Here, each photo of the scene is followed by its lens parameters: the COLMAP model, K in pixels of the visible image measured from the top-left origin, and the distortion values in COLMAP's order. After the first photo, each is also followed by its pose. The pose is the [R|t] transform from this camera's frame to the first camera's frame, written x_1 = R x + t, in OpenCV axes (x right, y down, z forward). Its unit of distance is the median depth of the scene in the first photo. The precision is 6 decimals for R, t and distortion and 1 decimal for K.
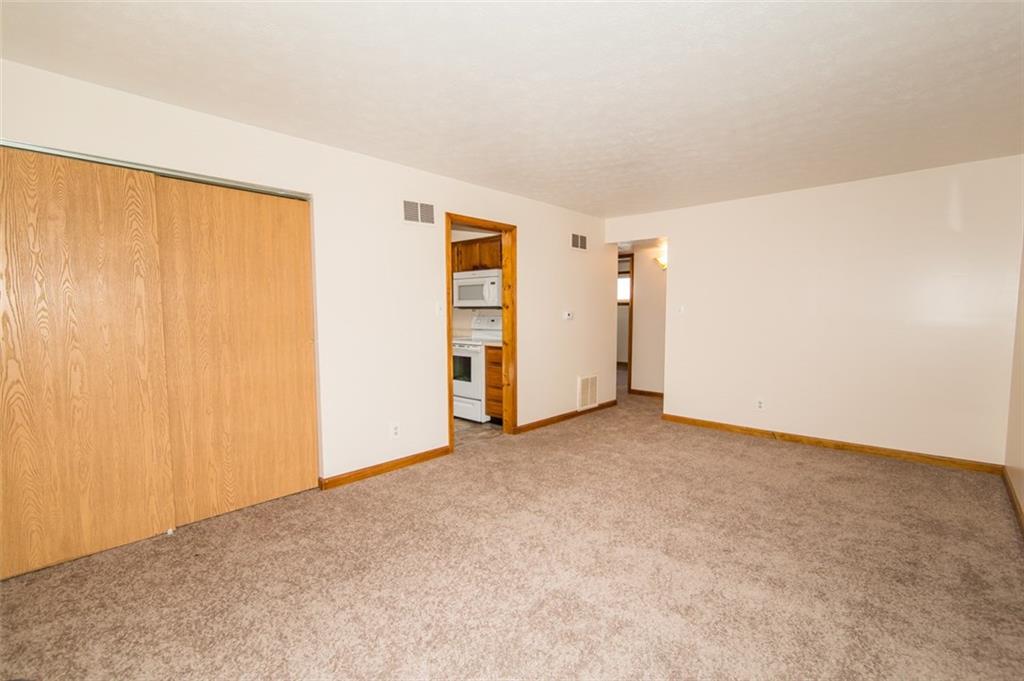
lens RADIAL K [[462.7, 0, 512.0], [0, 462.7, 340.5], [0, 0, 1]] dist [-0.000200, 0.000051]
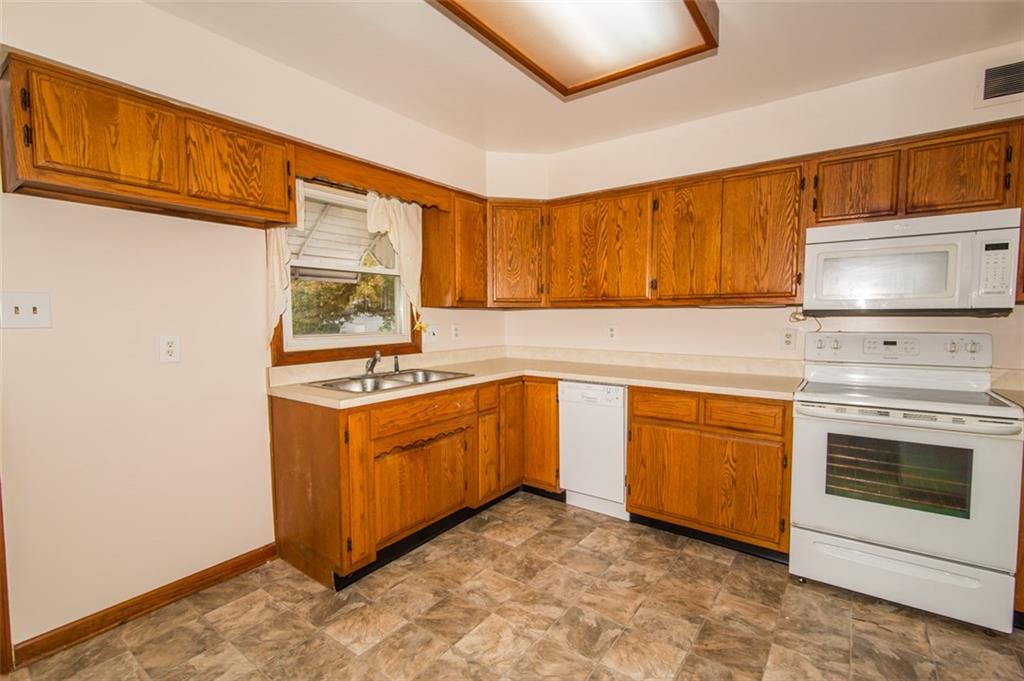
lens RADIAL K [[467.5, 0, 514.4], [0, 467.5, 344.8], [0, 0, 1]] dist [-0.001003, -0.000278]
pose [[0.993940, -0.004979, 0.109811, -0.474340], [0.005576, 0.999971, -0.005130, -0.045077], [-0.109782, 0.005712, 0.993939, 0.669502]]
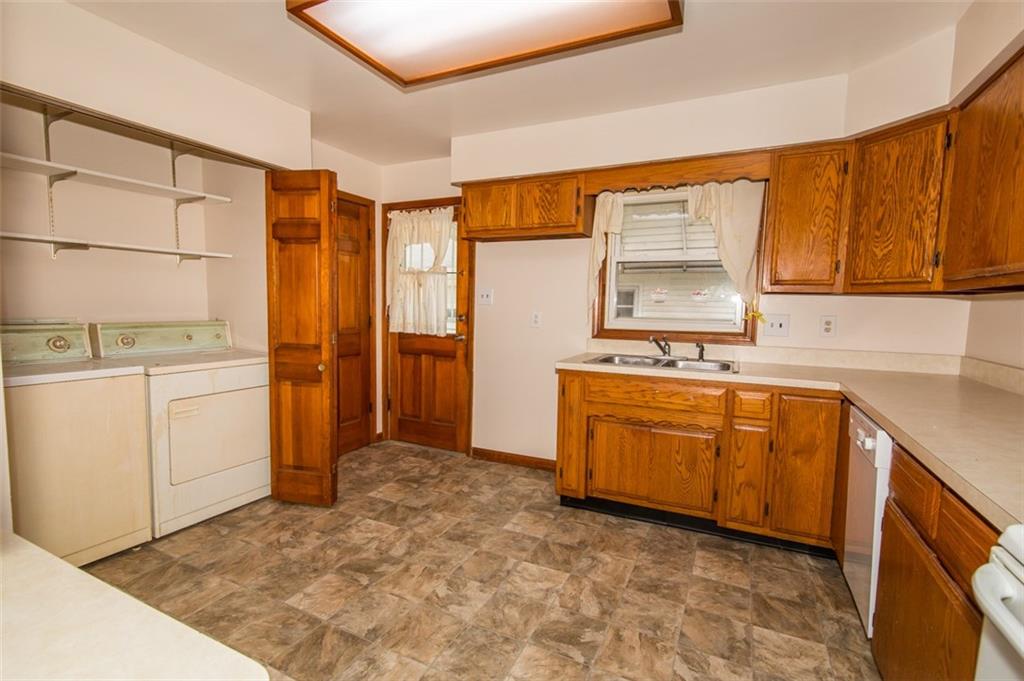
lens RADIAL K [[467.5, 0, 514.4], [0, 467.5, 344.8], [0, 0, 1]] dist [-0.001003, -0.000278]
pose [[0.283645, 0.092294, -0.954477, -0.084575], [-0.085624, 0.993819, 0.070653, -0.053927], [0.955099, 0.061686, 0.289795, 0.875942]]
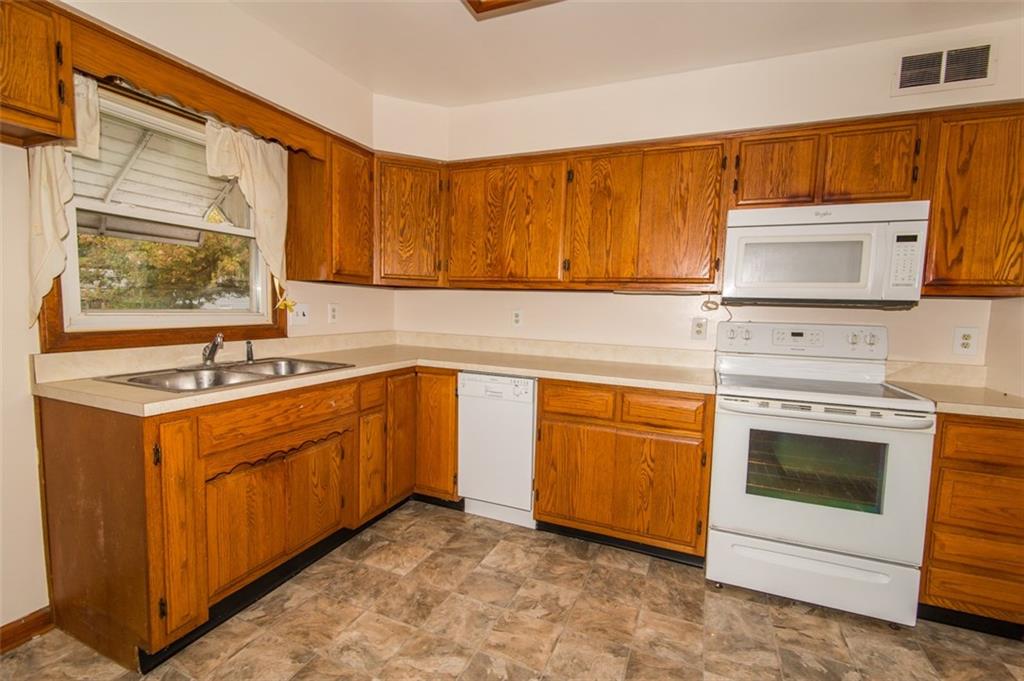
lens RADIAL K [[464.5, 0, 513.9], [0, 464.5, 344.3], [0, 0, 1]] dist [-0.001180, -0.000292]
pose [[0.941698, 0.004140, 0.336433, -0.467288], [-0.010774, 0.999783, 0.017854, -0.042316], [-0.336286, -0.020438, 0.941538, 0.755562]]
